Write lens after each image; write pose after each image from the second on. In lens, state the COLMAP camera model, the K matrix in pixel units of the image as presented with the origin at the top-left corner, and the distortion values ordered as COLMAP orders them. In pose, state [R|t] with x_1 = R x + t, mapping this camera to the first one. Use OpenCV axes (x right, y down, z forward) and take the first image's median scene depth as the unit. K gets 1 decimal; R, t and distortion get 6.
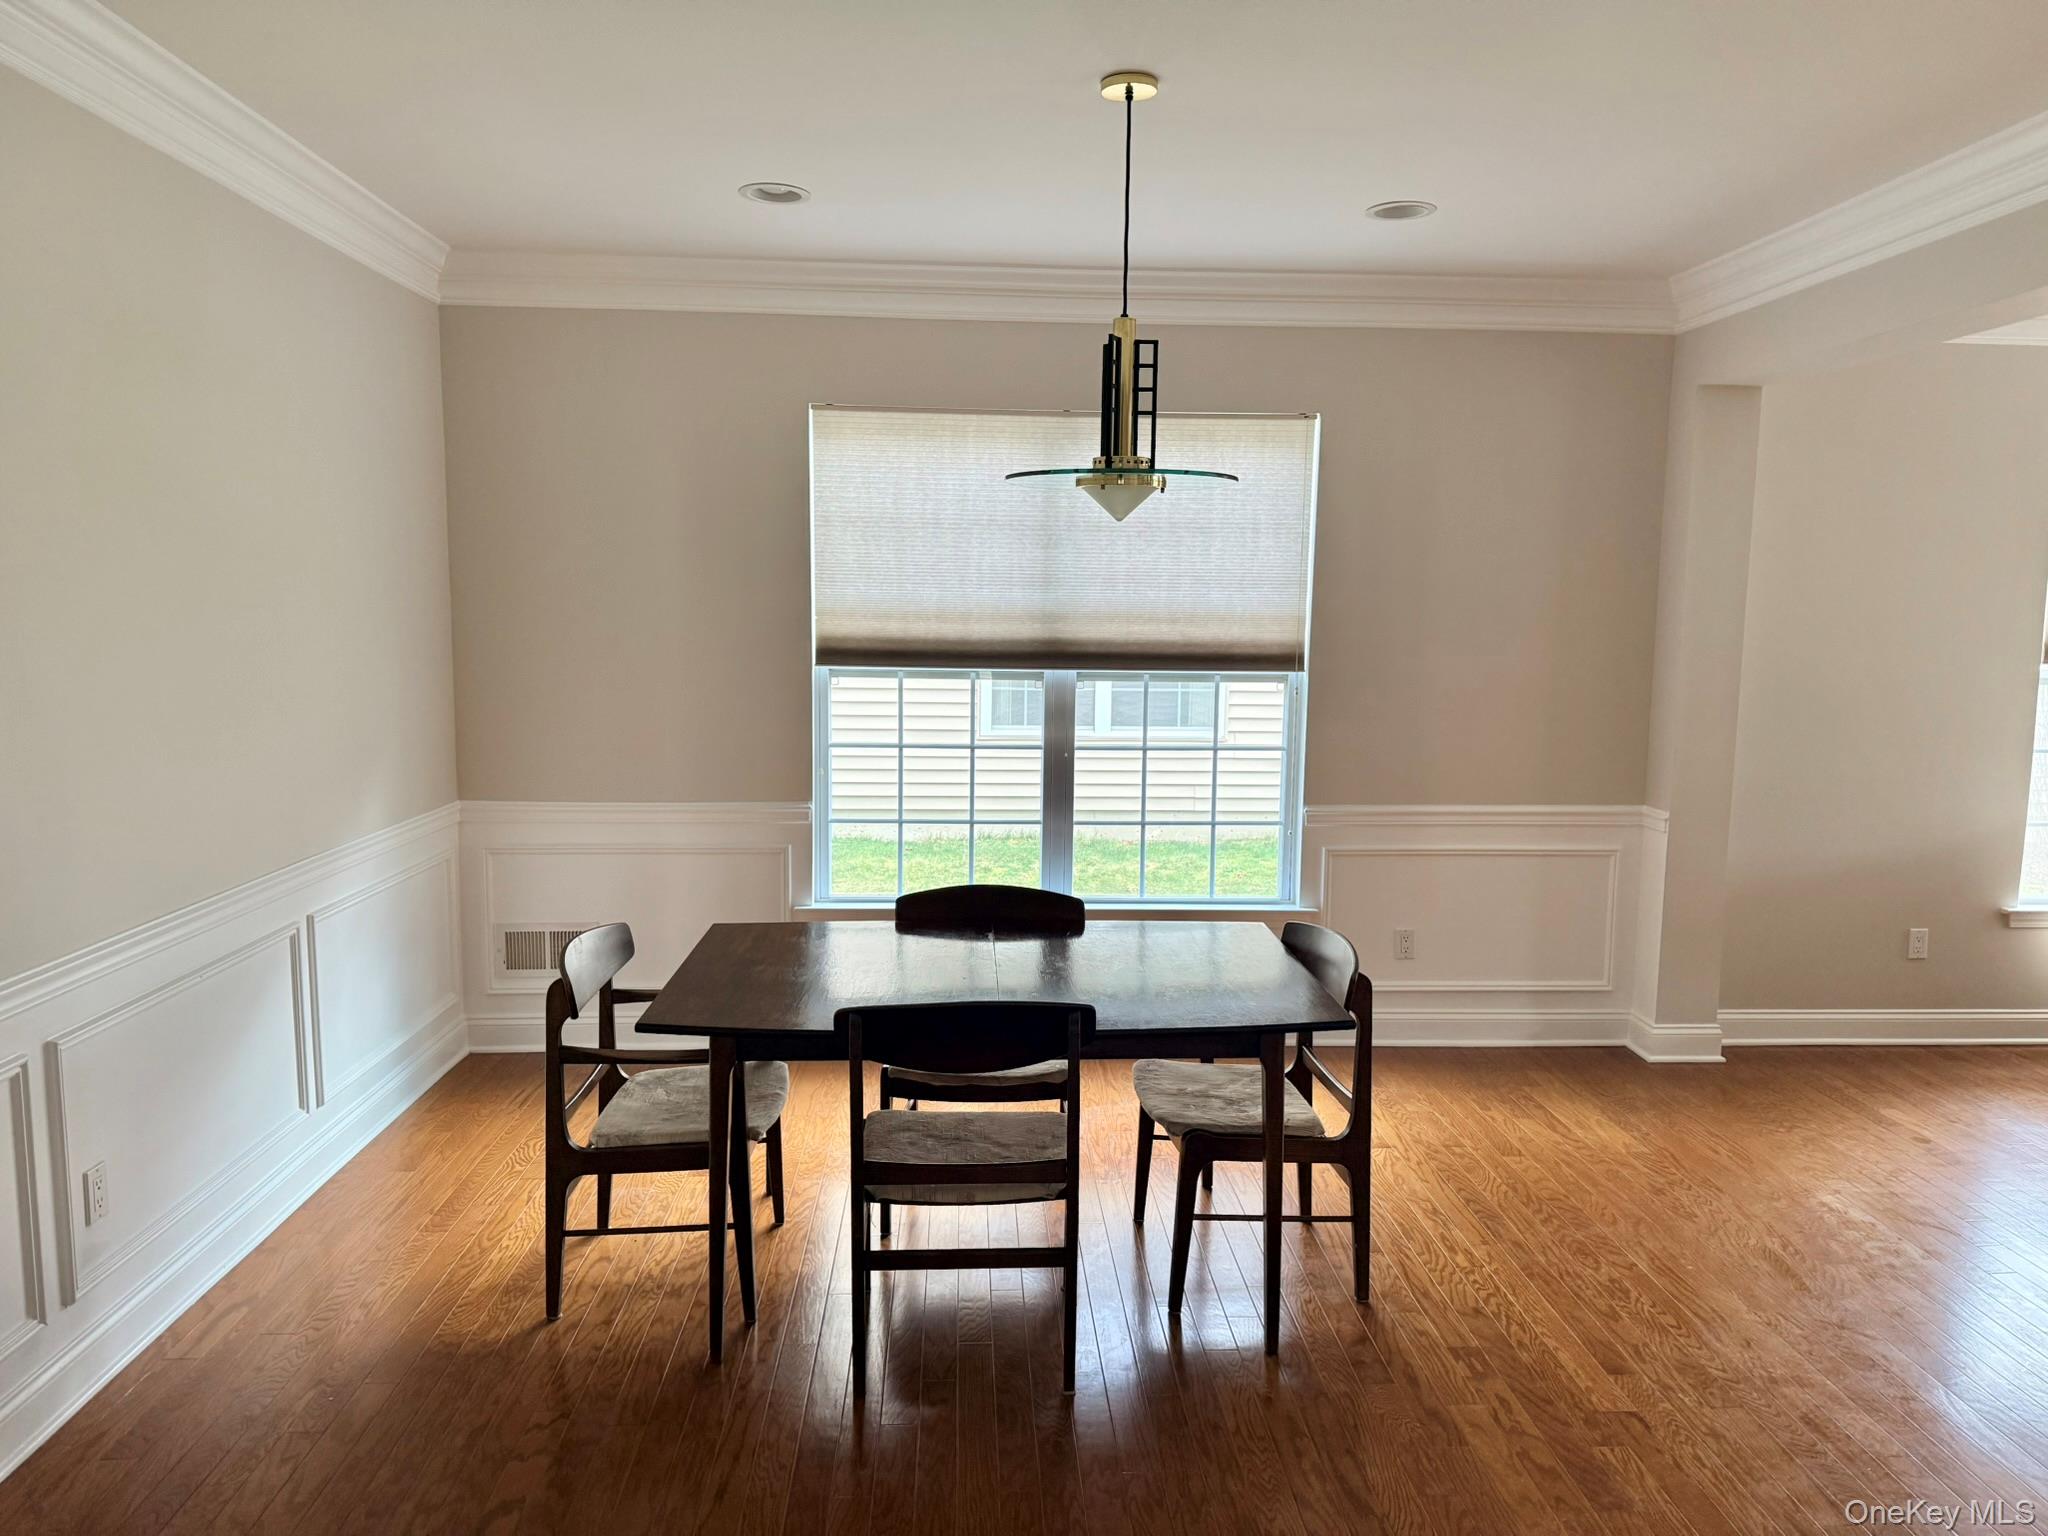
lens RADIAL K [[1437.4, 0, 1044.3], [0, 1437.4, 778.0], [0, 0, 1]] dist [0.109627, -0.086626]
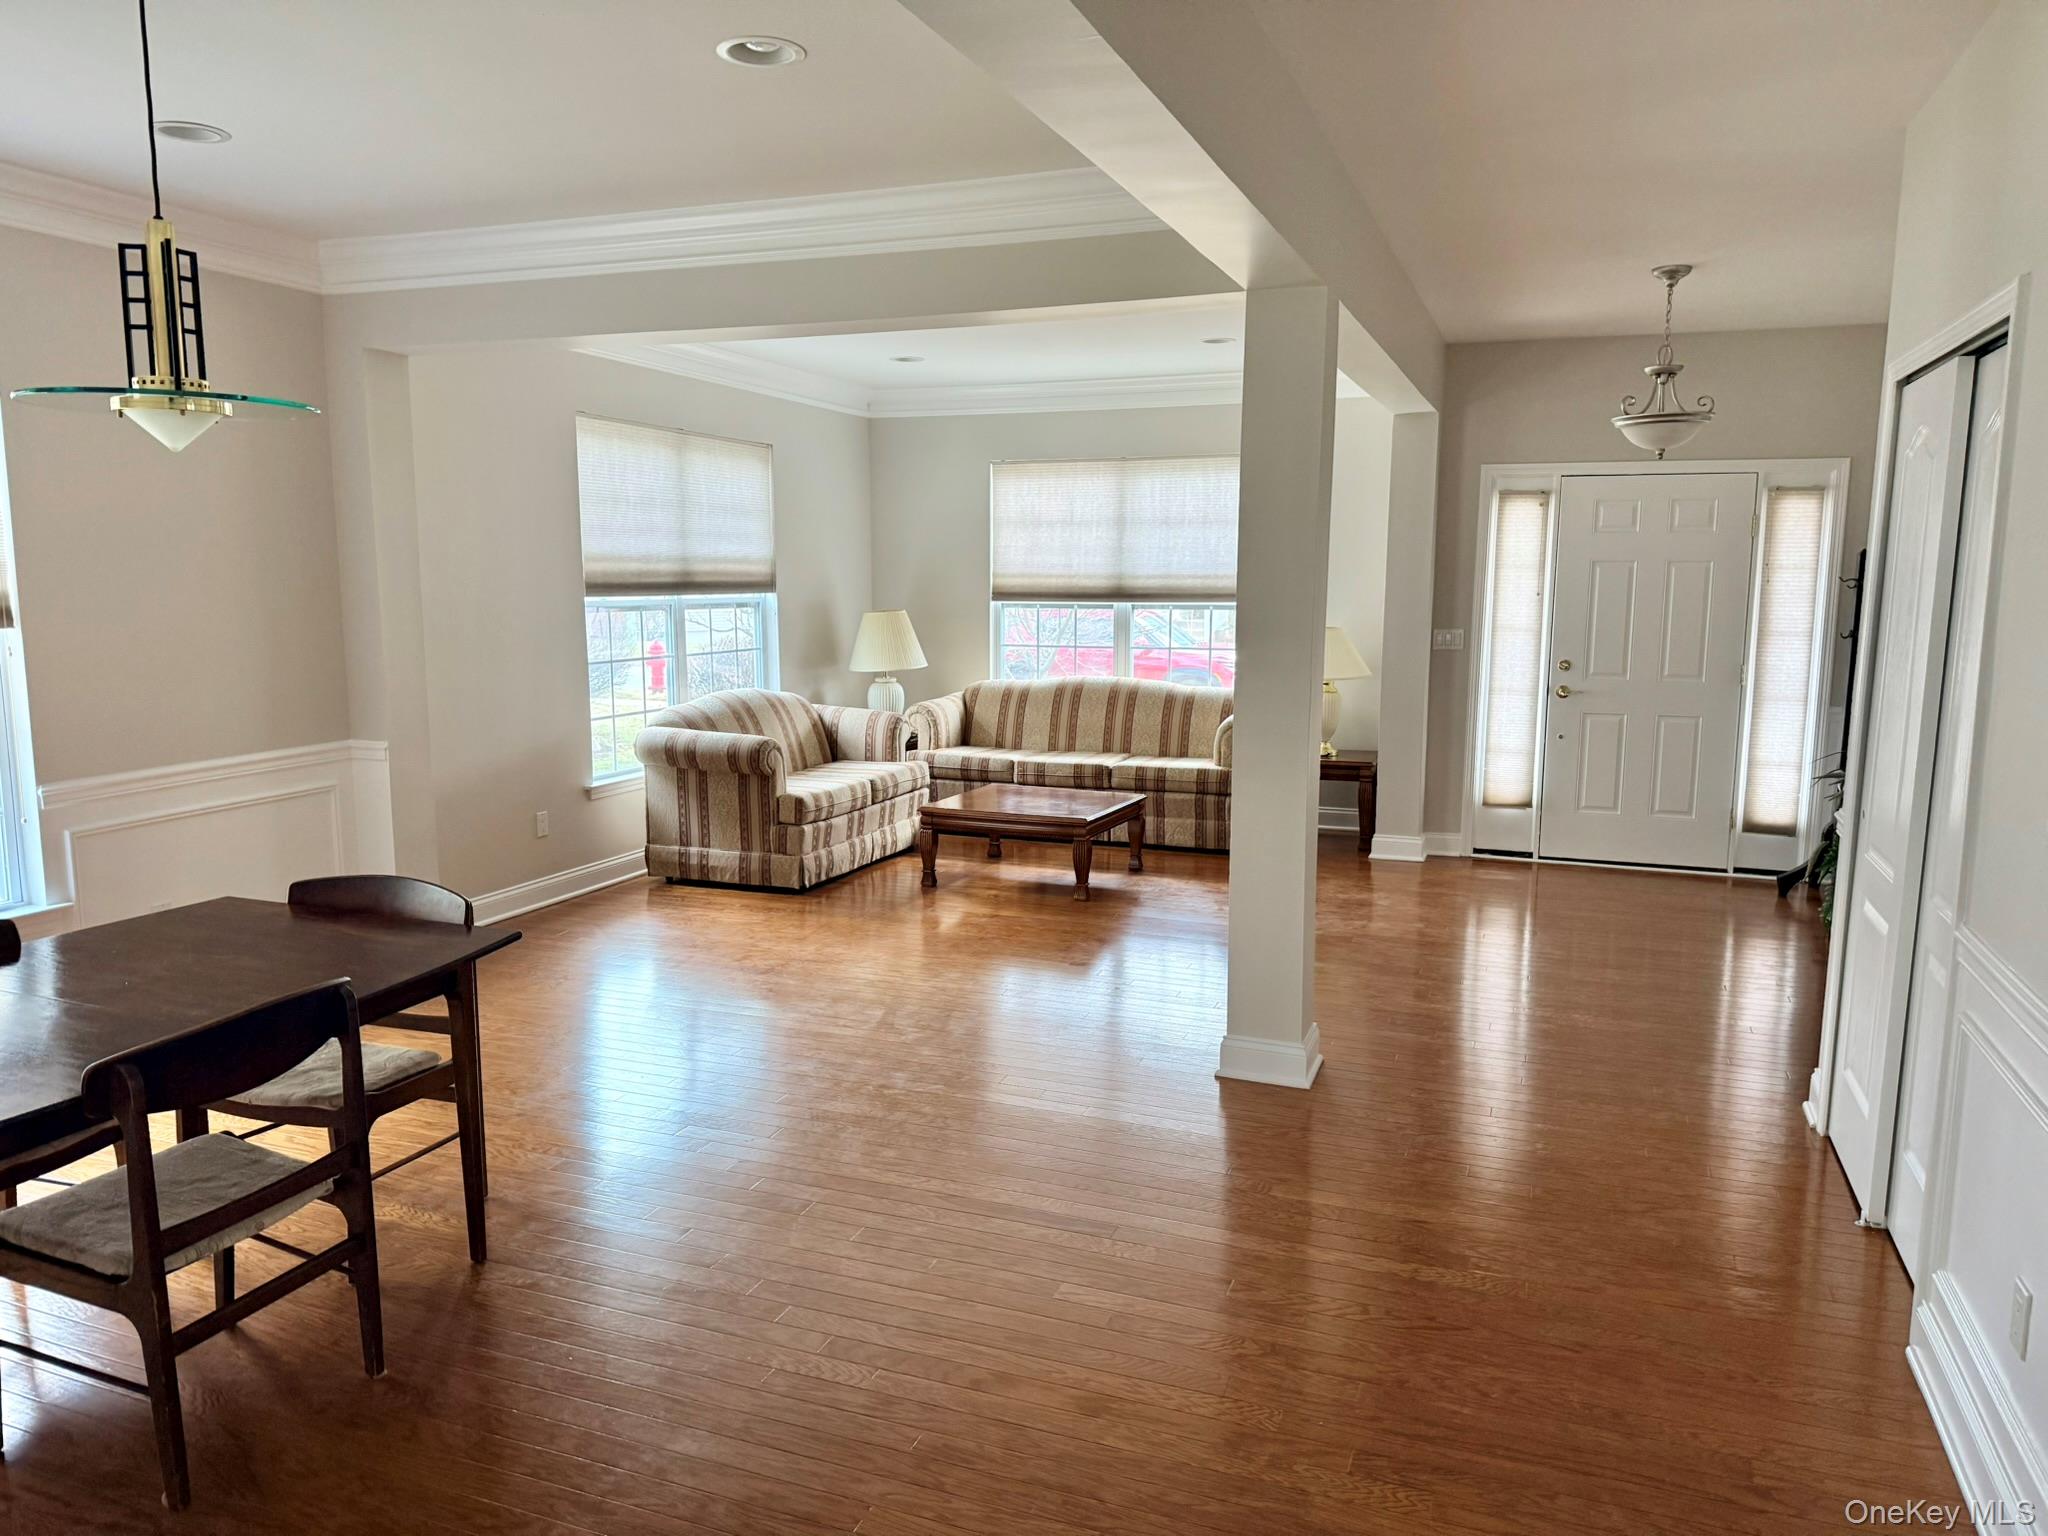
lens RADIAL K [[1437.4, 0, 1044.3], [0, 1437.4, 778.0], [0, 0, 1]] dist [0.109627, -0.086626]
pose [[0.404199, -0.145448, 0.903033, -0.361605], [0.109492, 0.987871, 0.110104, -0.016328], [-0.908094, 0.054371, 0.415222, 0.103657]]
